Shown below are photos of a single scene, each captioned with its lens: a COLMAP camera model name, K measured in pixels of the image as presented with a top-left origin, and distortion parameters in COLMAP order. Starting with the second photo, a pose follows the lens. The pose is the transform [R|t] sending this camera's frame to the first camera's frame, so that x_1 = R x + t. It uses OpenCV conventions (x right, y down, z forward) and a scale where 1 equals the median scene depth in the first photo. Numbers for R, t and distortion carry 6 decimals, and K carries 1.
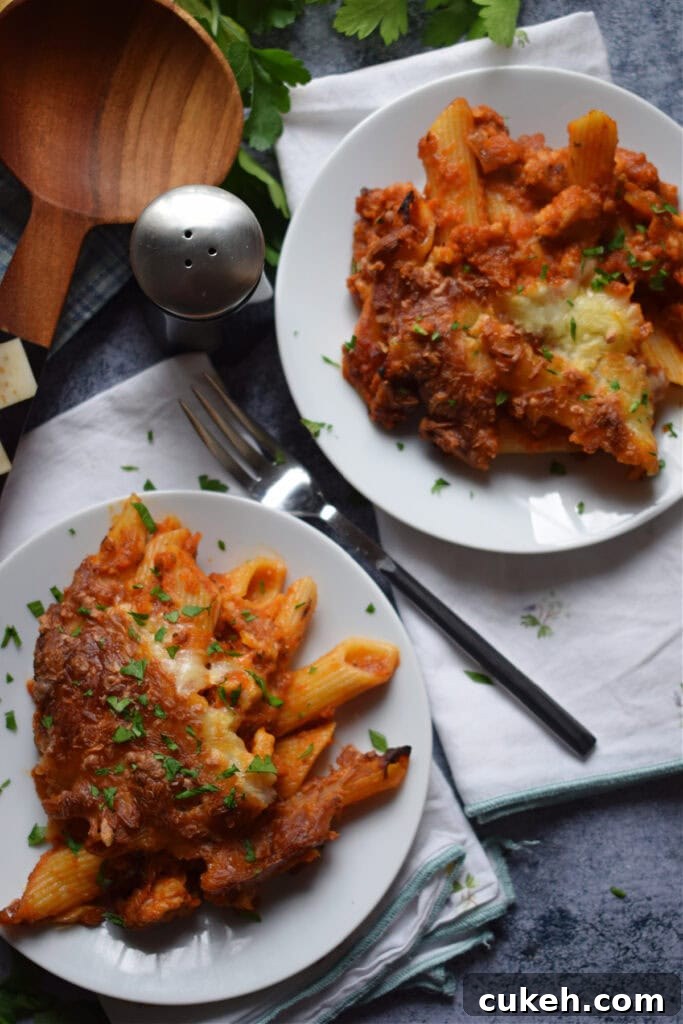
lens RADIAL K [[2279.5, 0, 341.5], [0, 2279.5, 512.0], [0, 0, 1]] dist [-0.018164, -0.099544]
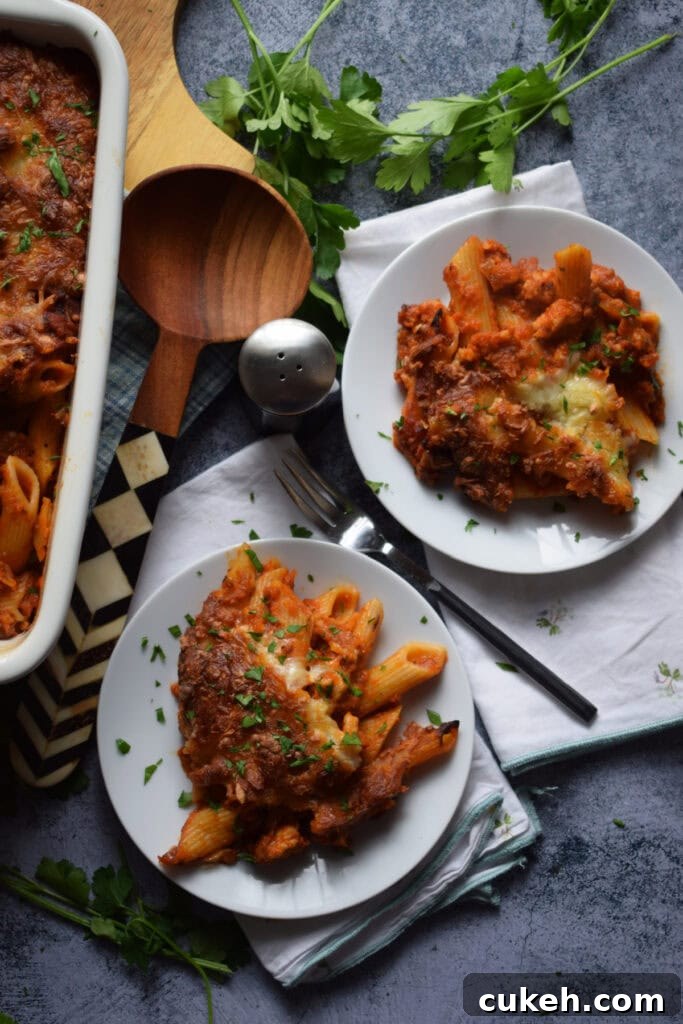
lens RADIAL K [[2279.5, 0, 341.5], [0, 2279.5, 512.0], [0, 0, 1]] dist [-0.018164, -0.099544]
pose [[0.998865, -0.046498, -0.010328, -0.019340], [0.046592, 0.998873, 0.009016, -0.036077], [0.009897, -0.009487, 0.999906, -0.348989]]
